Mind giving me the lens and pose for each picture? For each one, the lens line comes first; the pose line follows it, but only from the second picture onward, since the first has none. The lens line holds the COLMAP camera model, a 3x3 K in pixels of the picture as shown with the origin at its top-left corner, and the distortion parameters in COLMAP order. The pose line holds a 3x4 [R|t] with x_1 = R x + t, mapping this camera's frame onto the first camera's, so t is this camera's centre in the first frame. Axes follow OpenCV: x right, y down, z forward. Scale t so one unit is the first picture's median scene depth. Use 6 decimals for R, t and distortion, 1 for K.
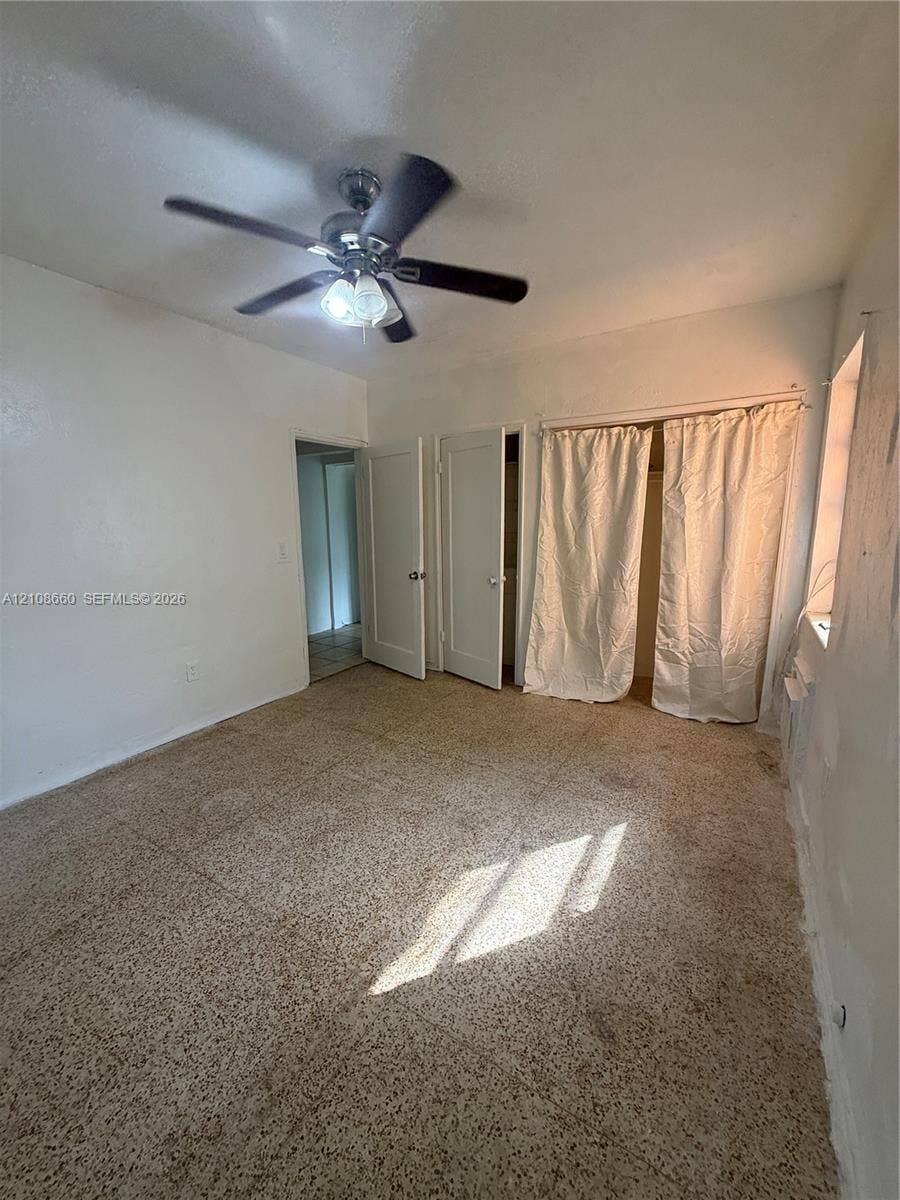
lens RADIAL K [[479.5, 0, 451.1], [0, 479.5, 597.6], [0, 0, 1]] dist [-0.001238, 0.000374]
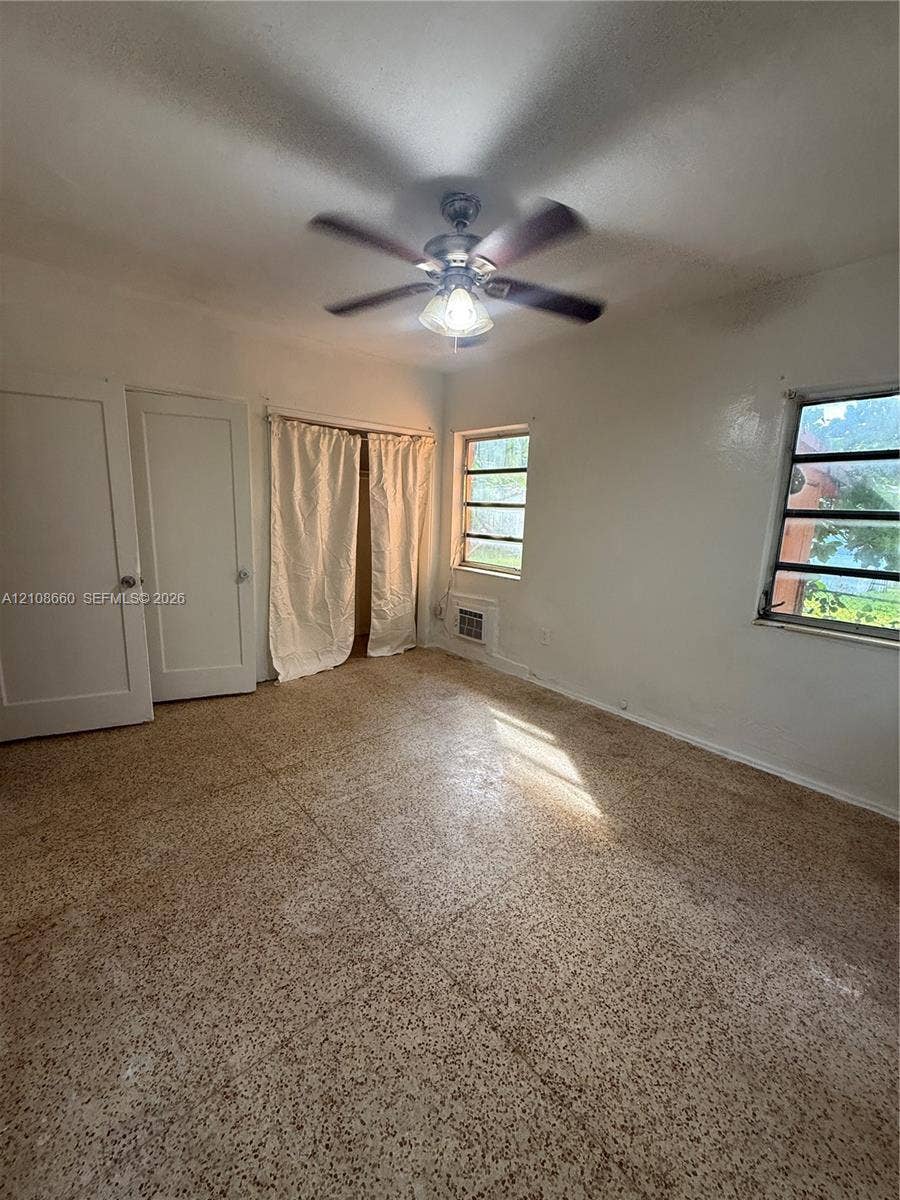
lens RADIAL K [[479.5, 0, 451.1], [0, 479.5, 597.6], [0, 0, 1]] dist [-0.001238, 0.000374]
pose [[0.293211, -0.161596, 0.942292, -0.820391], [0.118987, 0.984117, 0.131744, -0.080428], [-0.948614, 0.073492, 0.307782, 0.450961]]
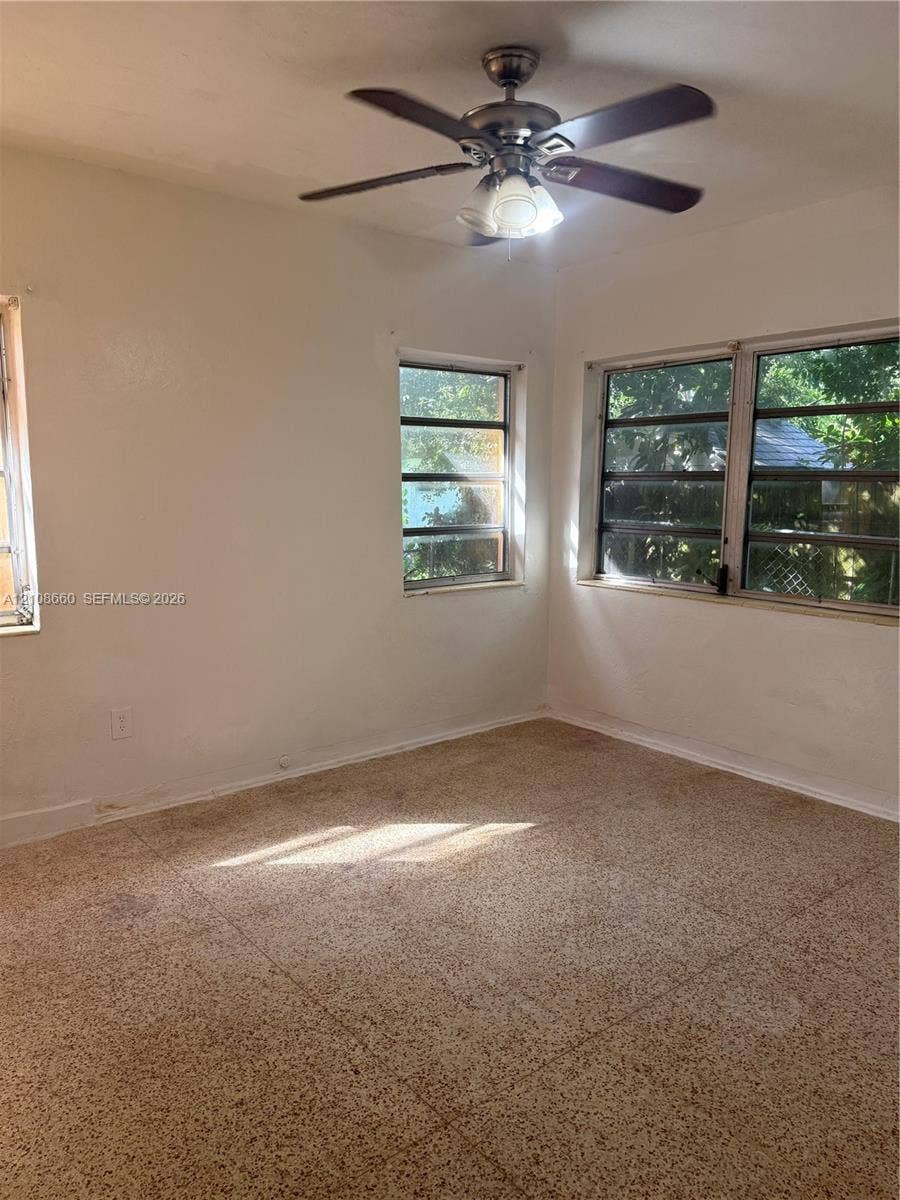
lens RADIAL K [[842.8, 0, 445.2], [0, 842.8, 624.2], [0, 0, 1]] dist [0.004997, -0.022197]
pose [[-0.940674, -0.047913, 0.335911, -0.349520], [0.065466, 0.945752, 0.318226, -0.256963], [-0.332936, 0.321337, -0.886508, 1.491534]]
